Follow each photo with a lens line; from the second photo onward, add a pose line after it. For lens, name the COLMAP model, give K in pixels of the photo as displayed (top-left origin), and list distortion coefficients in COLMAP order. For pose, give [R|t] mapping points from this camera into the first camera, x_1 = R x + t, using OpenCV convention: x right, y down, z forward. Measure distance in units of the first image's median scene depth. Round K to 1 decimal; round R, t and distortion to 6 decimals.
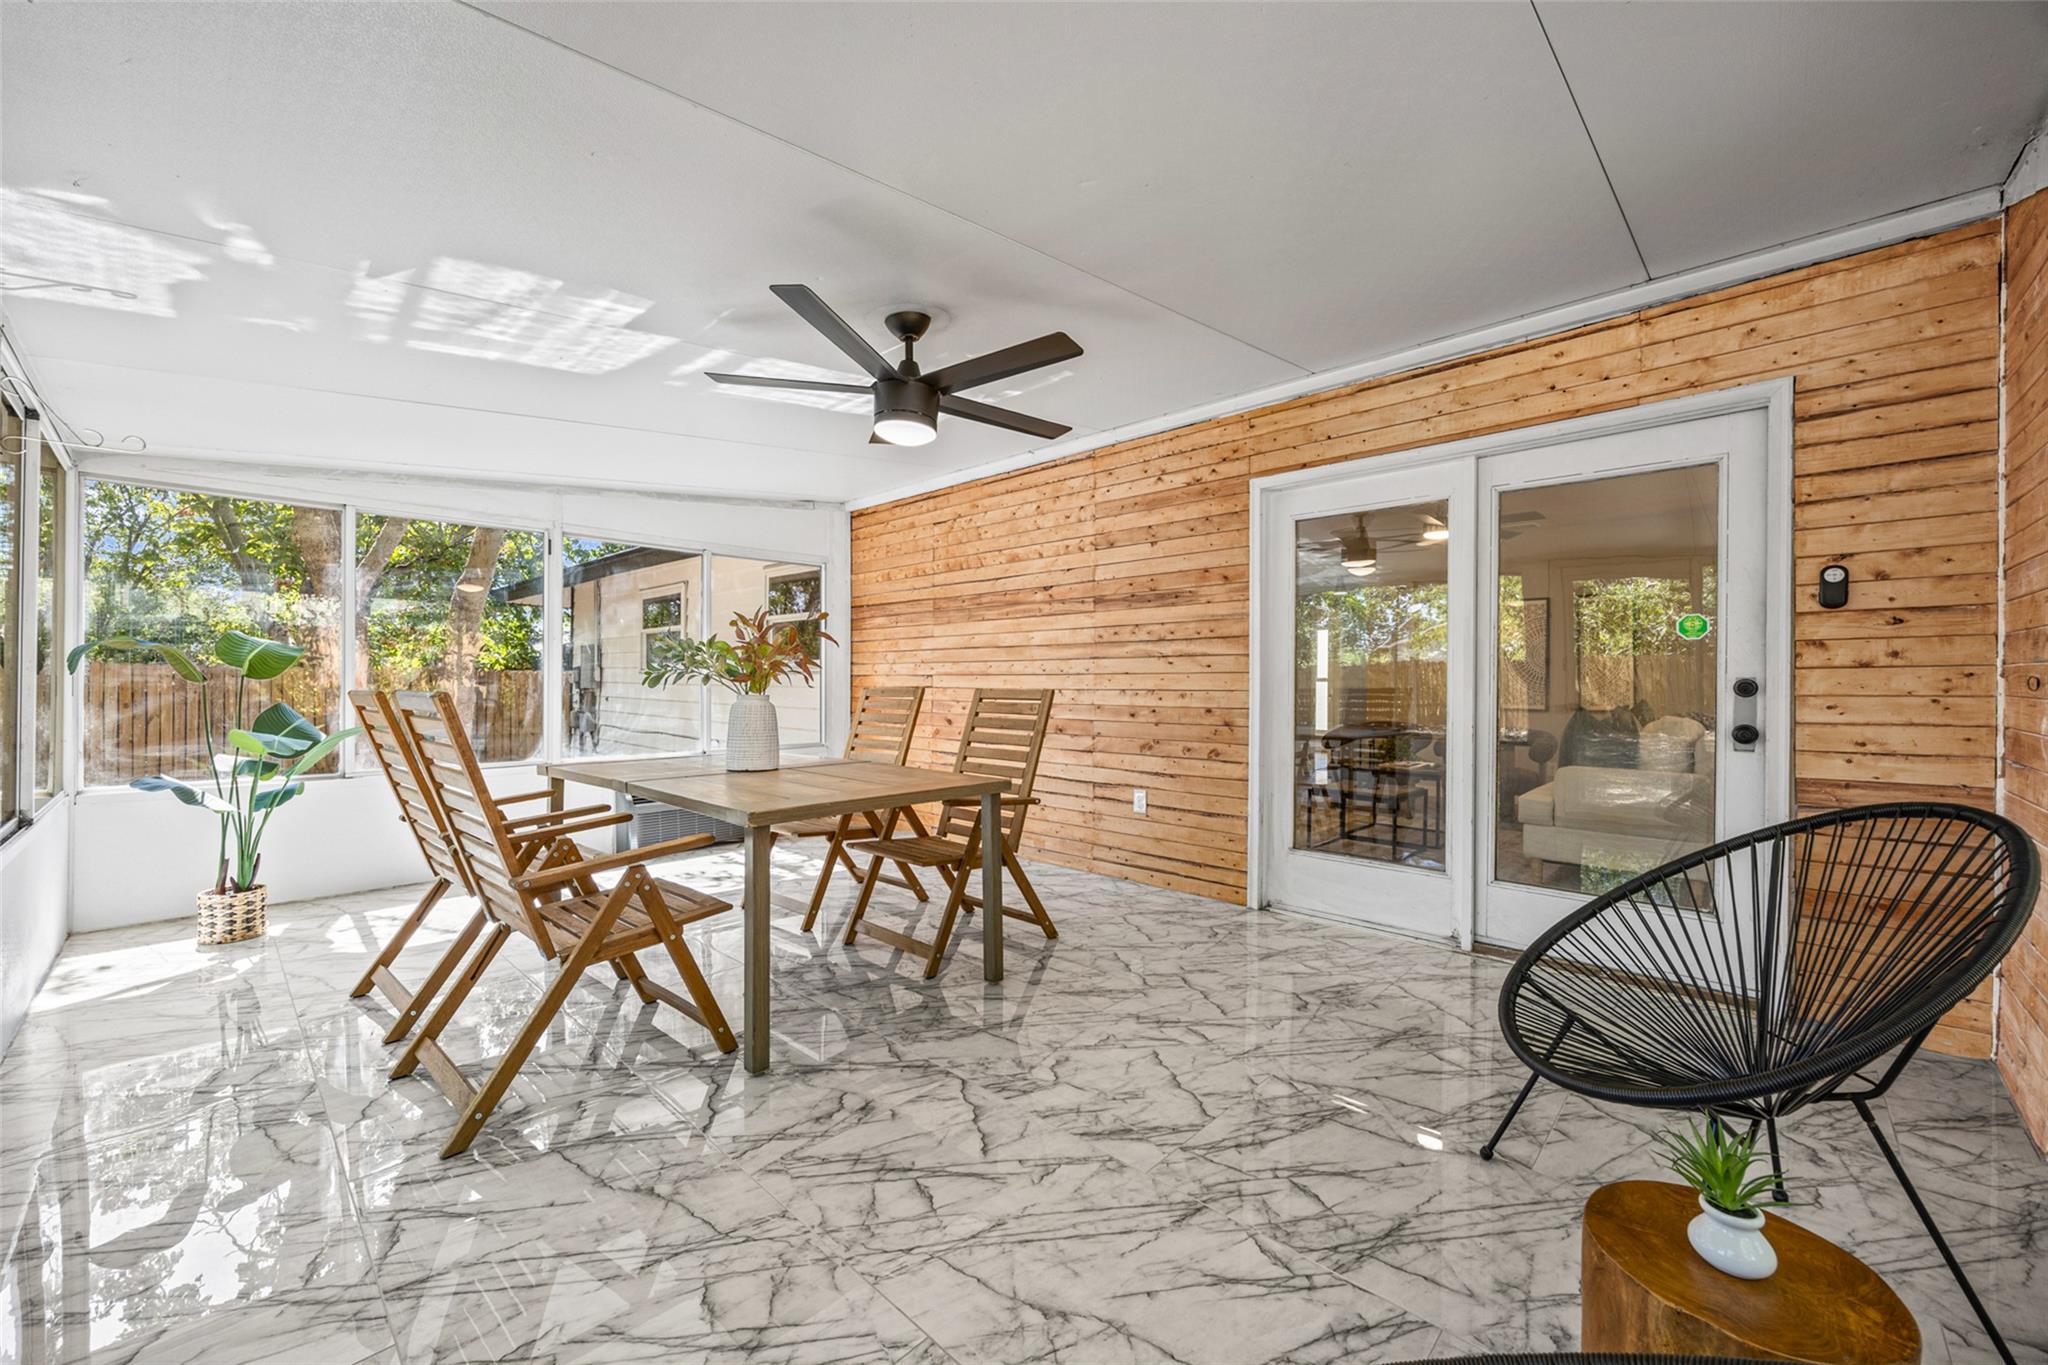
lens RADIAL K [[779.3, 0, 1014.2], [0, 779.3, 685.9], [0, 0, 1]] dist [-0.001132, -0.000169]
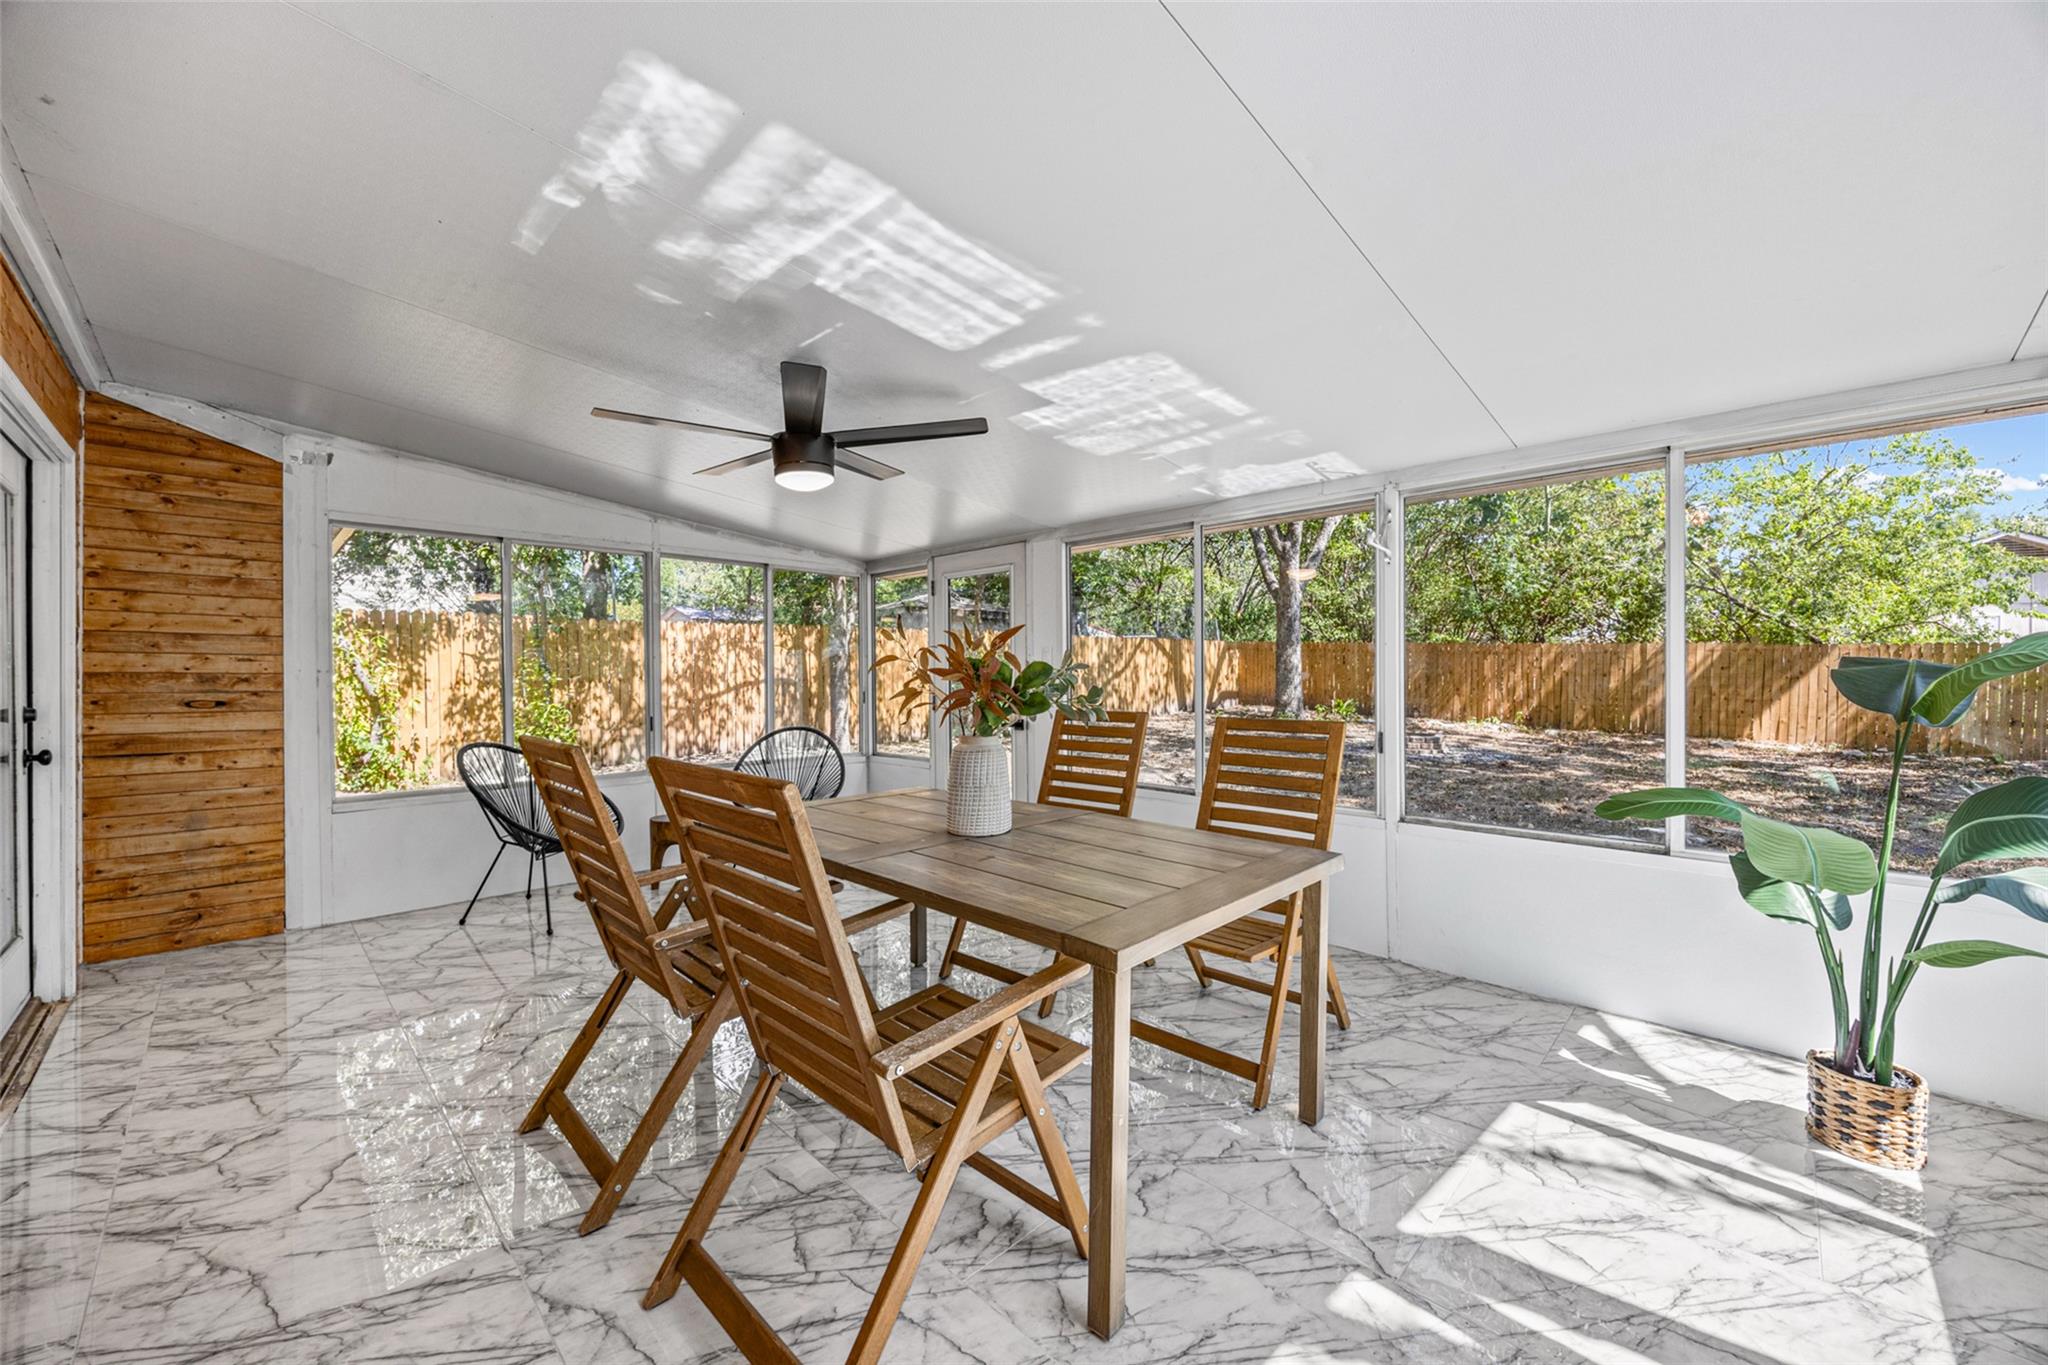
lens RADIAL K [[779.3, 0, 1028.4], [0, 779.3, 681.9], [0, 0, 1]] dist [-0.001132, -0.000169]
pose [[-0.999992, -0.003623, -0.001544, -0.482053], [-0.003642, 0.999913, 0.012714, -0.065550], [0.001498, 0.012719, -0.999918, 2.250355]]
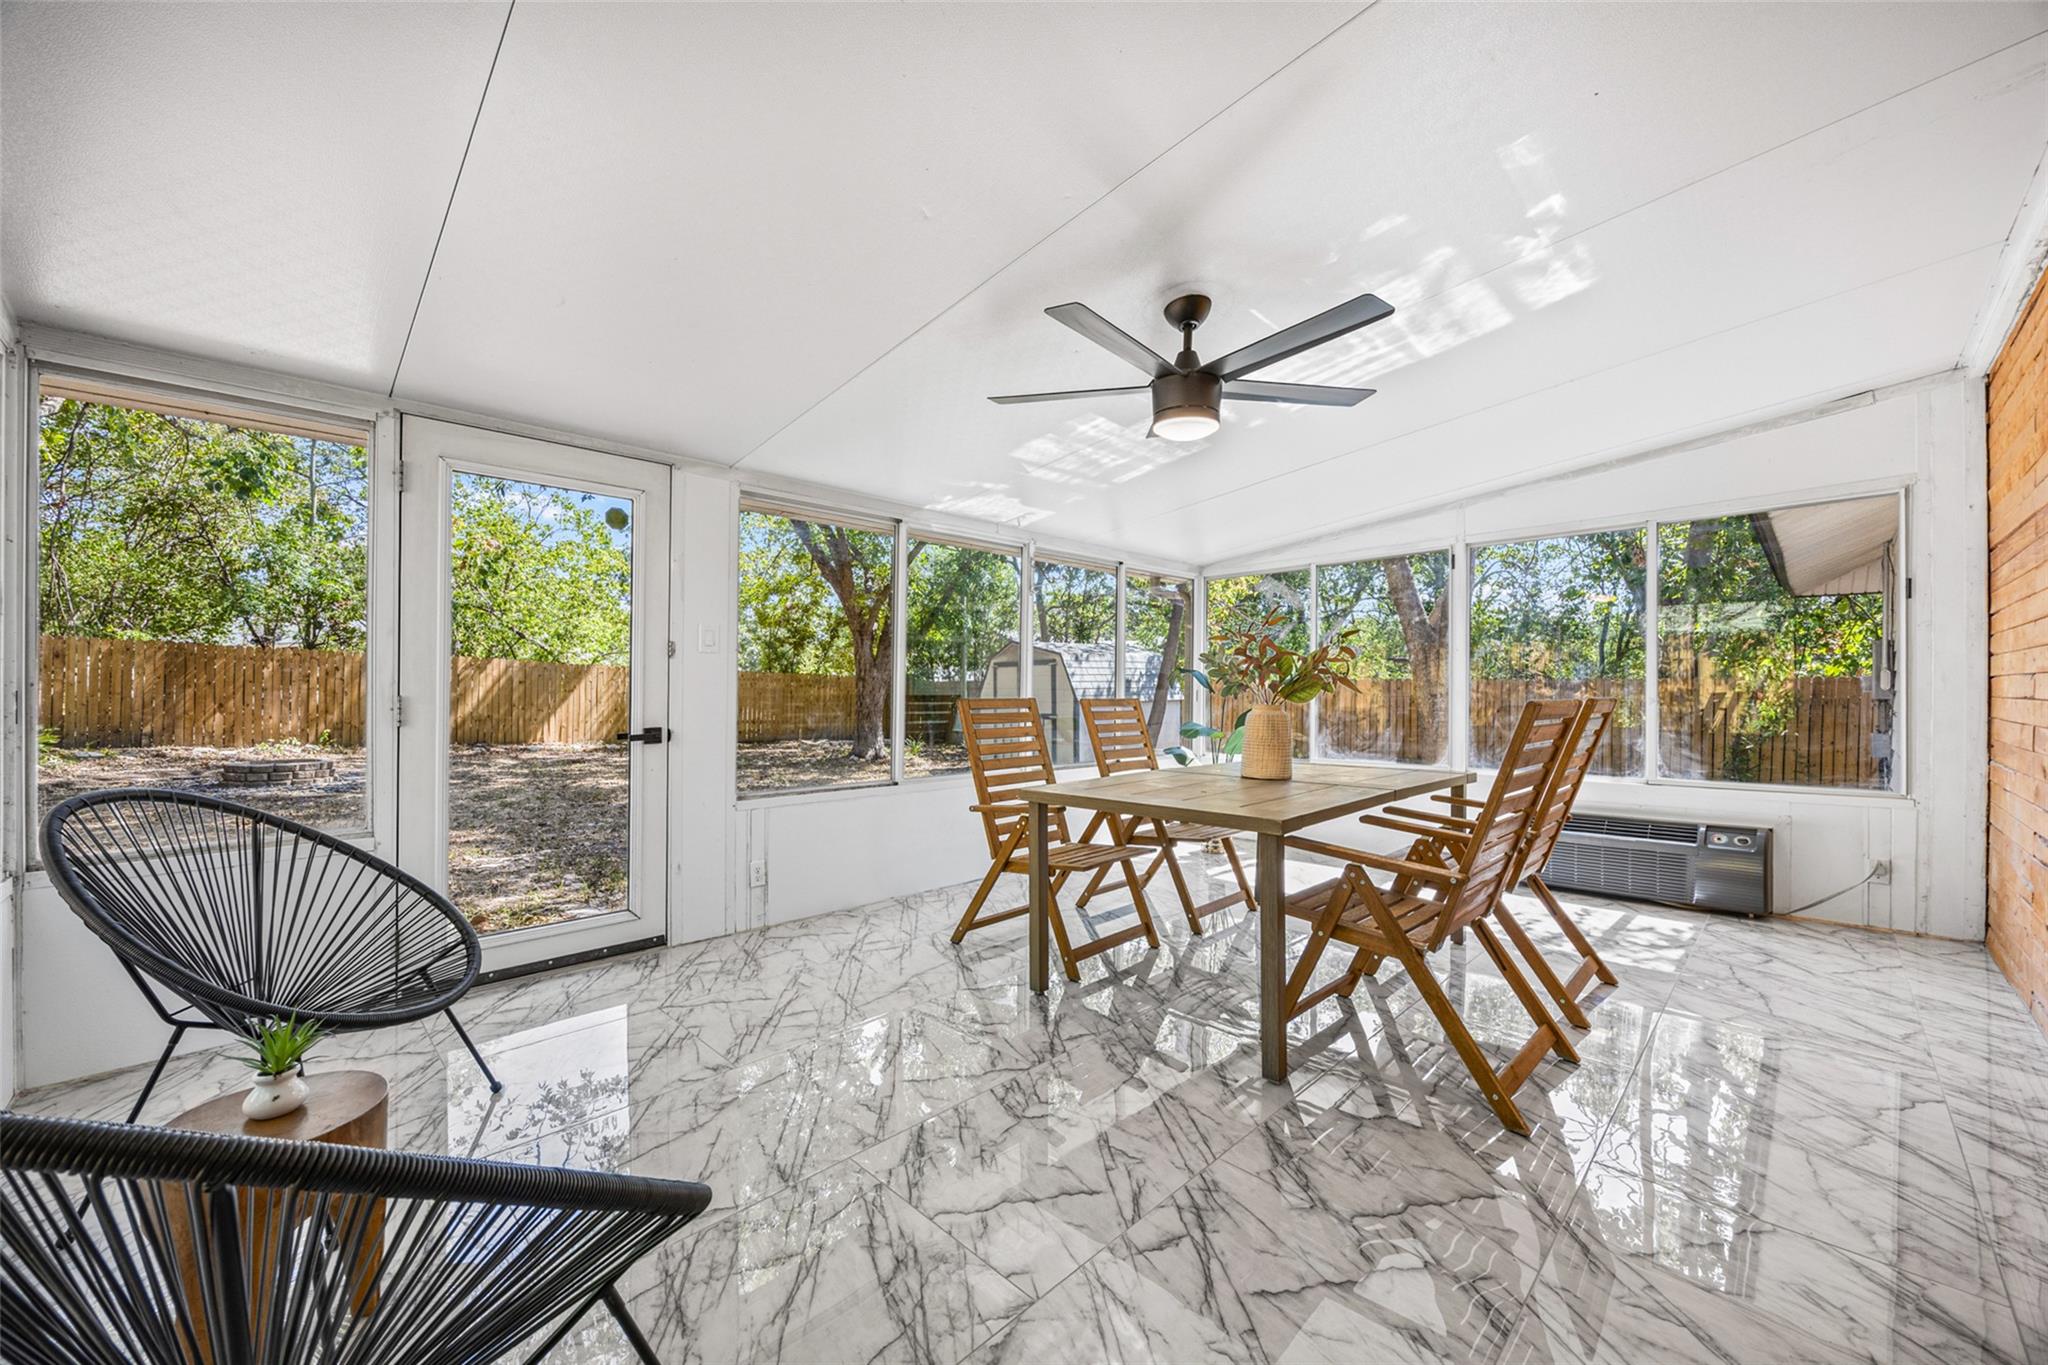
lens RADIAL K [[779.3, 0, 1022.4], [0, 779.3, 677.5], [0, 0, 1]] dist [-0.001132, -0.000169]
pose [[-0.014600, -0.026367, -0.999546, 0.863727], [-0.004554, 0.999644, -0.026303, 0.006787], [0.999883, 0.004168, -0.014715, 0.877707]]
